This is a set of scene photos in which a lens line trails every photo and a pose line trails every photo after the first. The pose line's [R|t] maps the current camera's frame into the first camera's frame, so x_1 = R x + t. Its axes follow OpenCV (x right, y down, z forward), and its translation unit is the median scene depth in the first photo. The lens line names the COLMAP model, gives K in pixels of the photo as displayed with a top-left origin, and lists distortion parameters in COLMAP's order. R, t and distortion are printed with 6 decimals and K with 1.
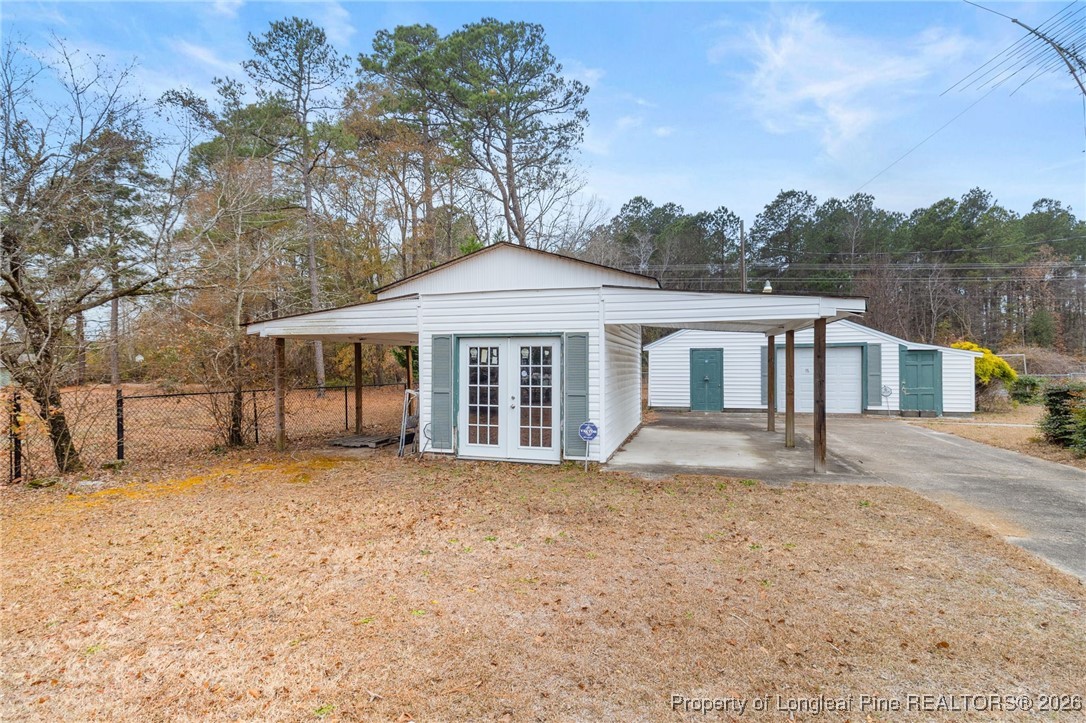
lens RADIAL K [[496.5, 0, 542.7], [0, 496.5, 360.8], [0, 0, 1]] dist [0.003270, -0.000681]
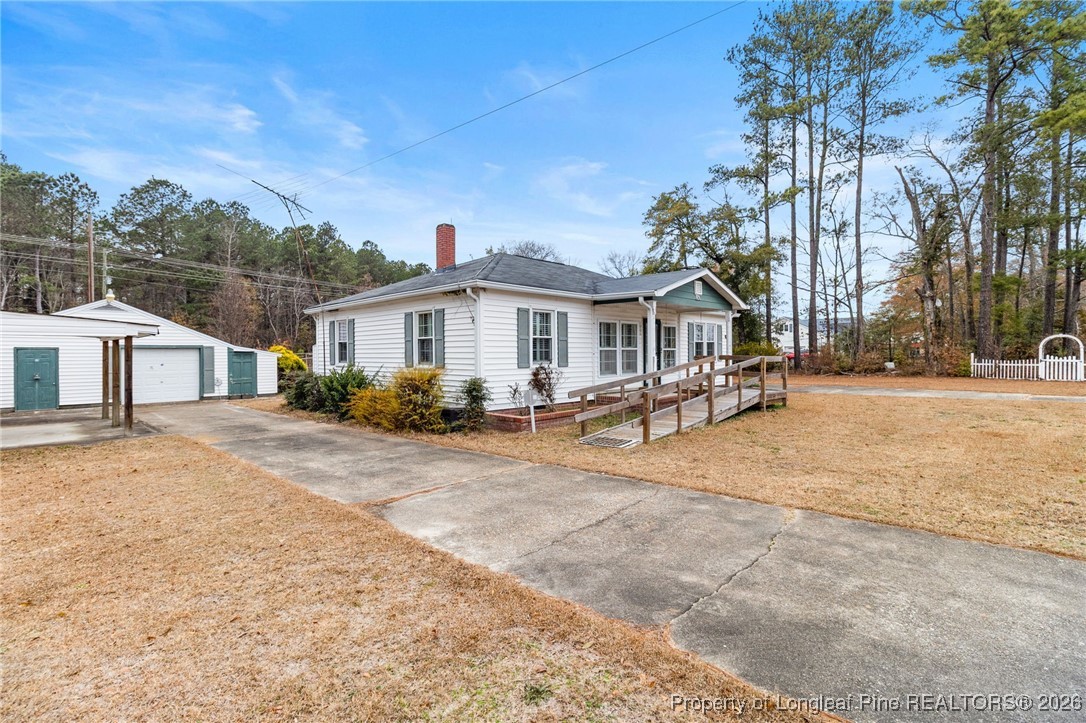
lens RADIAL K [[496.5, 0, 541.5], [0, 496.5, 357.4], [0, 0, 1]] dist [0.003270, -0.000681]
pose [[0.456587, -0.002763, 0.889674, -0.026251], [-0.002271, 0.999988, 0.004272, -0.003135], [-0.889676, -0.003971, 0.456576, -0.096502]]
